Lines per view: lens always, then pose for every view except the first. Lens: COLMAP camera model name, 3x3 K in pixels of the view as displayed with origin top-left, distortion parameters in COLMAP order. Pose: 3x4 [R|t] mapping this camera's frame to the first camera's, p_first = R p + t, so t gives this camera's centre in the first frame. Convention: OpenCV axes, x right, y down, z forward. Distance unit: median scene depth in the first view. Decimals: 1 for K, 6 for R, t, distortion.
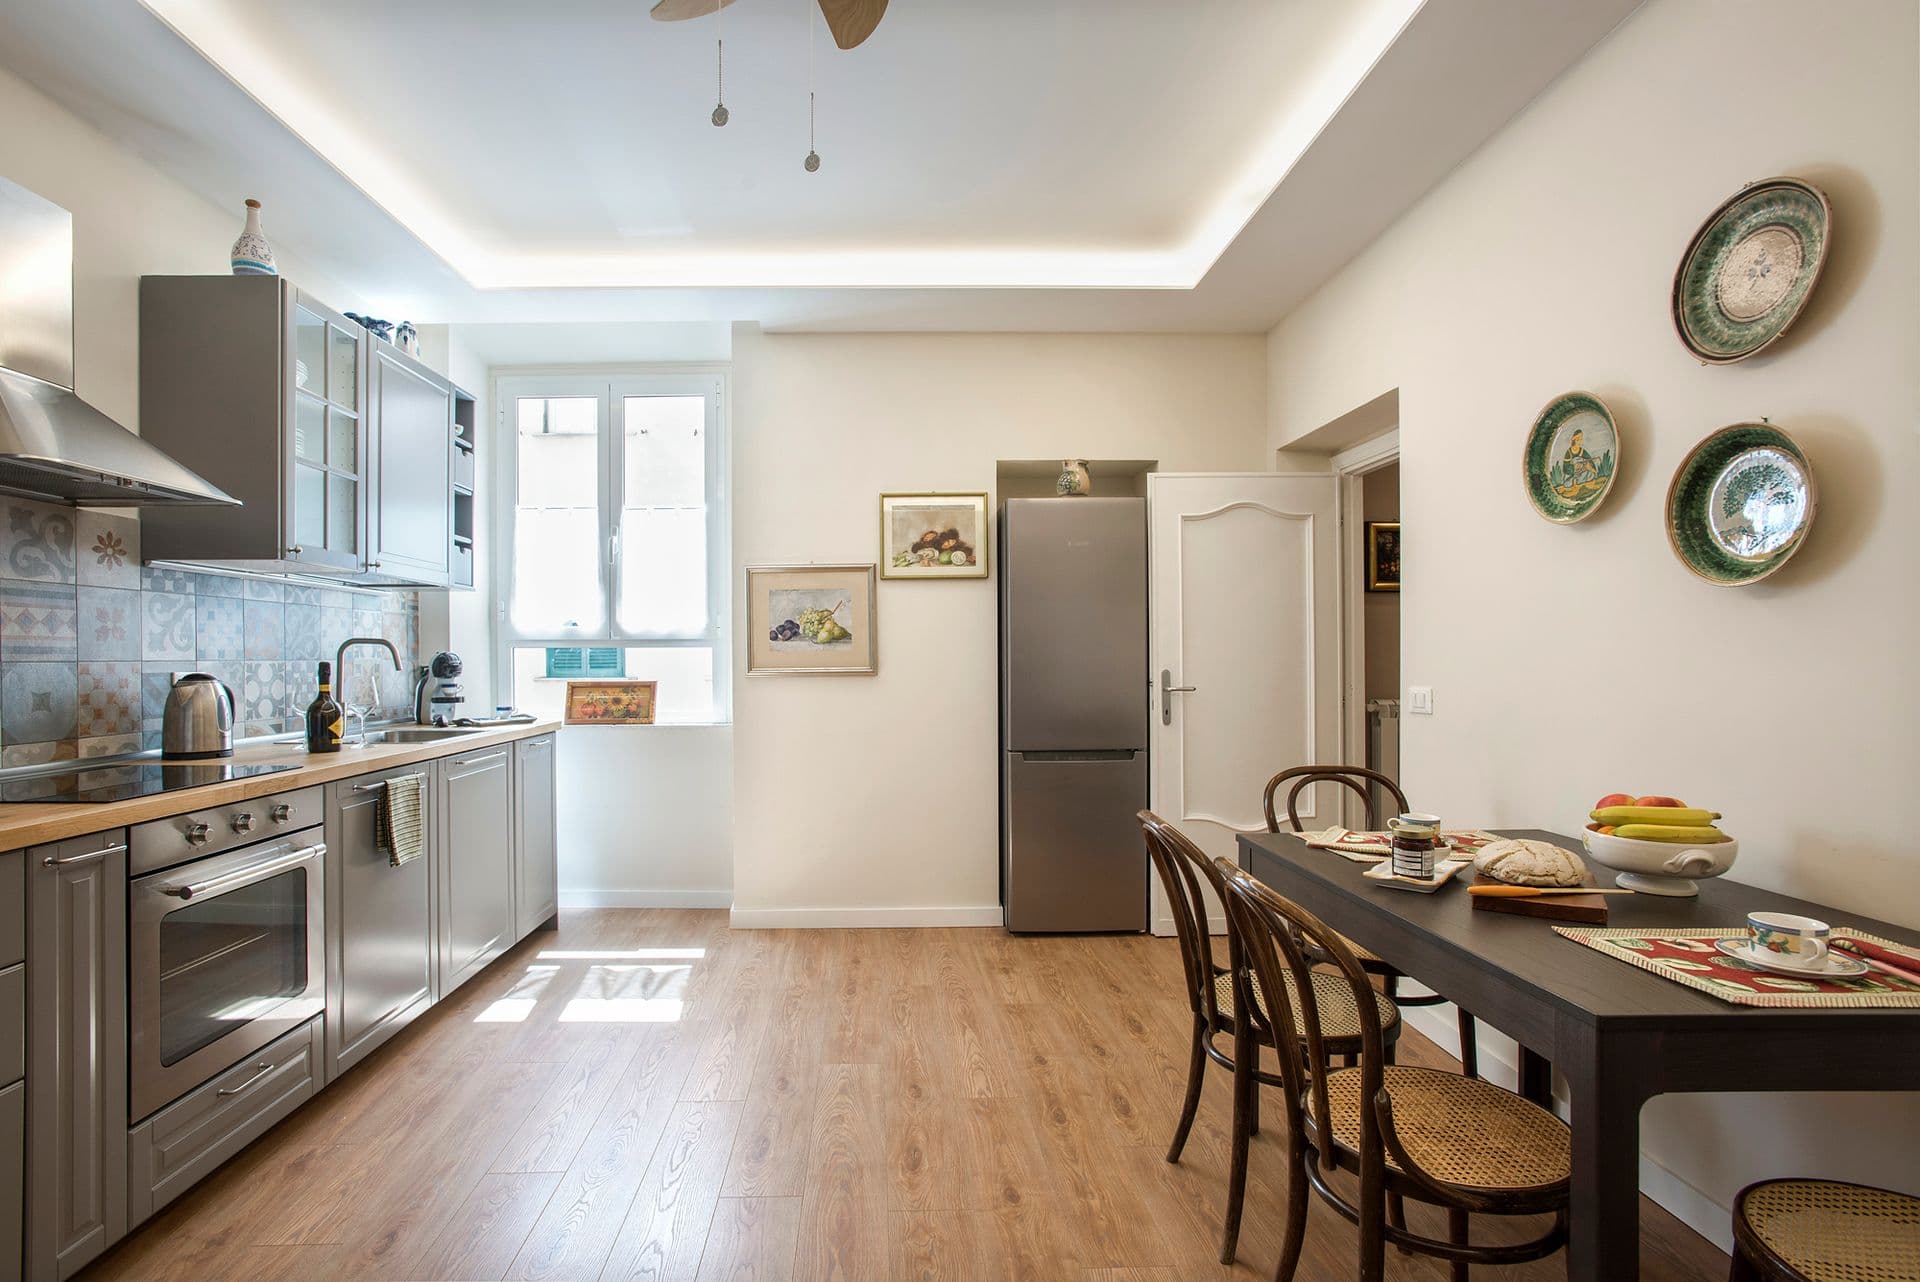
lens RADIAL K [[949.2, 0, 951.0], [0, 949.2, 649.0], [0, 0, 1]] dist [-0.024716, 0.000036]
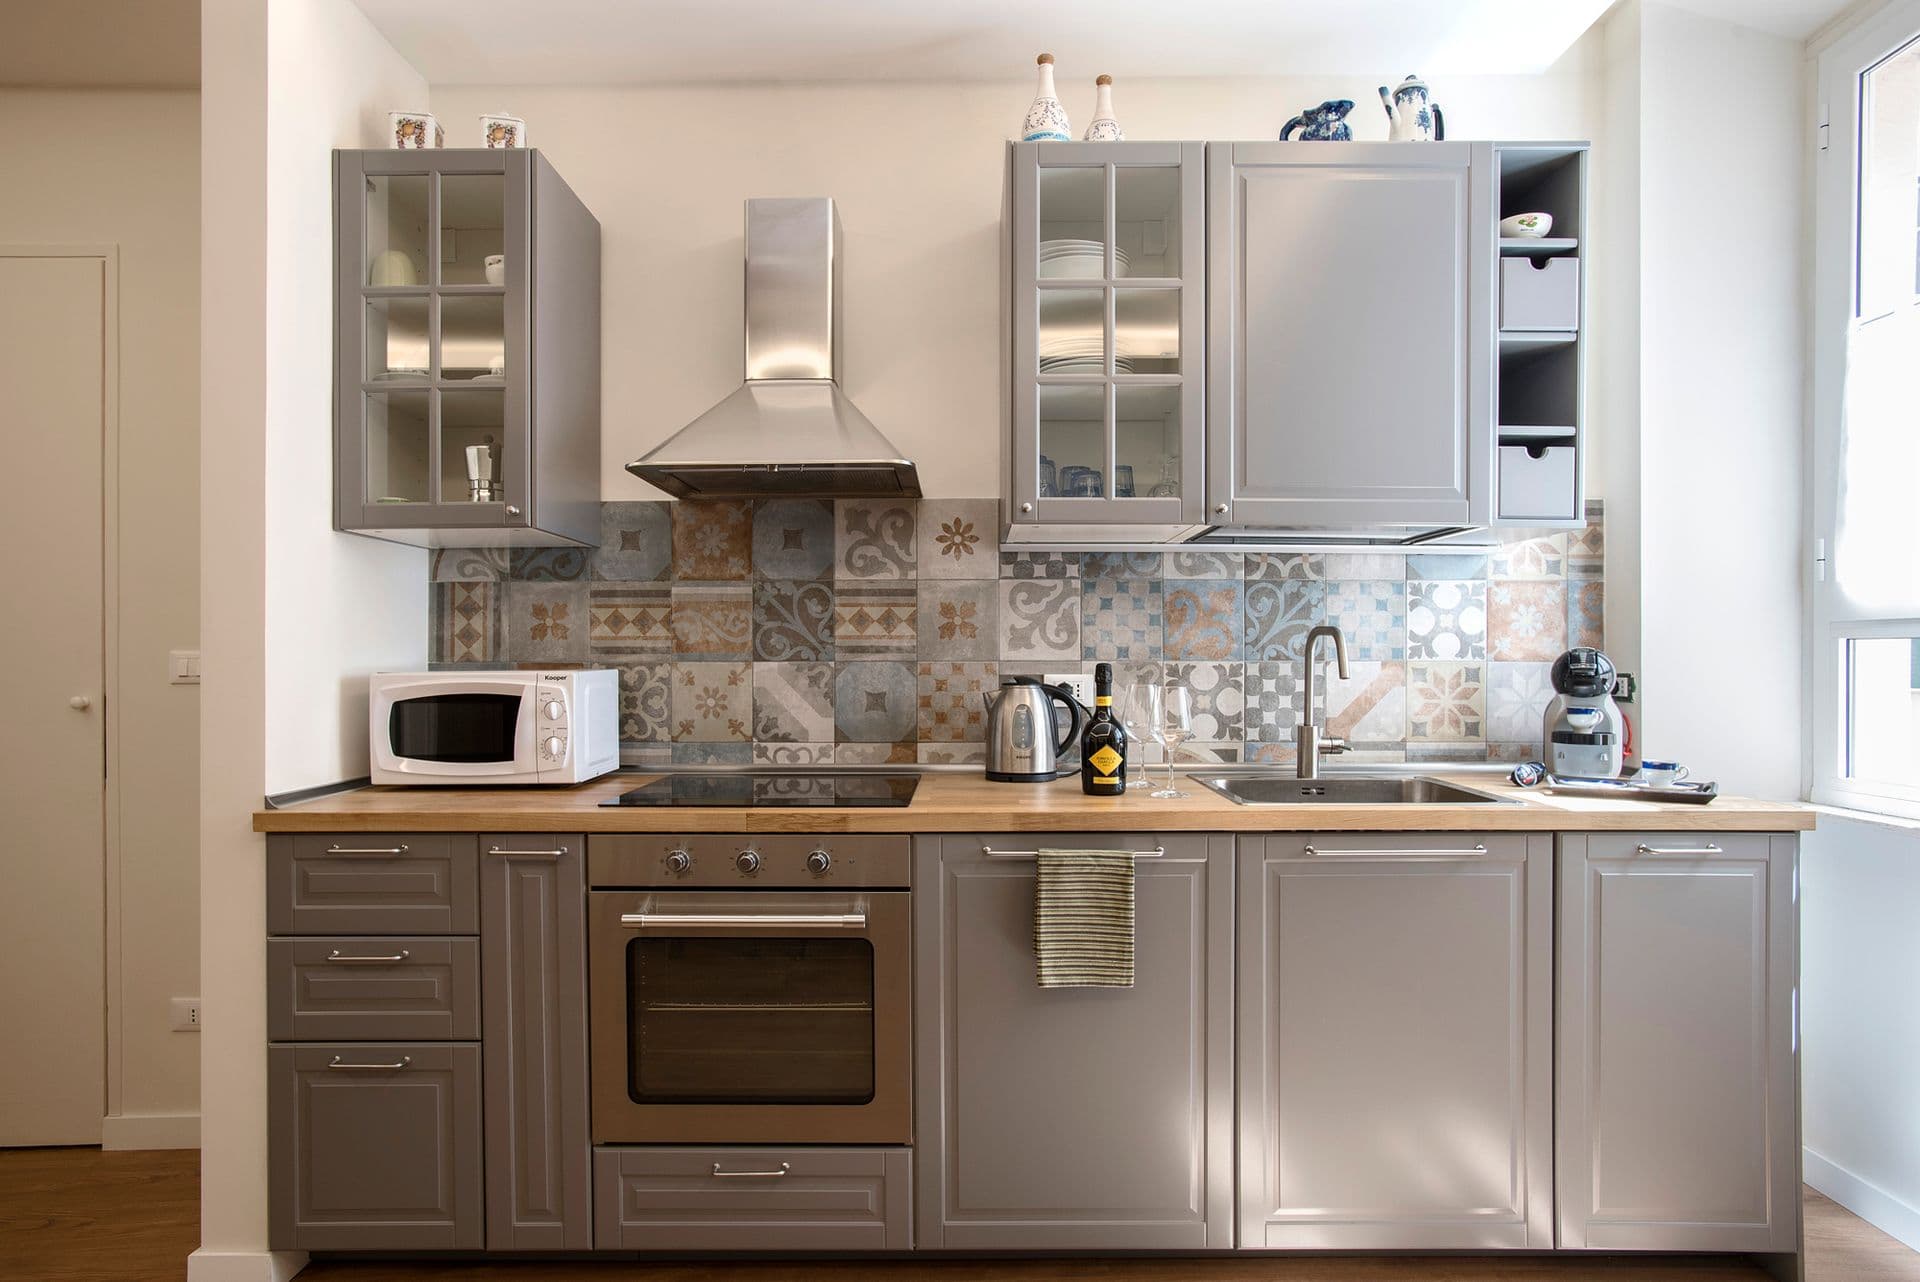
lens RADIAL K [[949.2, 0, 956.5], [0, 949.2, 659.6], [0, 0, 1]] dist [-0.024716, 0.000036]
pose [[-0.040326, 0.004219, -0.999178, 0.021868], [0.008878, 0.999953, 0.003864, 0.008636], [0.999147, -0.008715, -0.040361, 1.070566]]
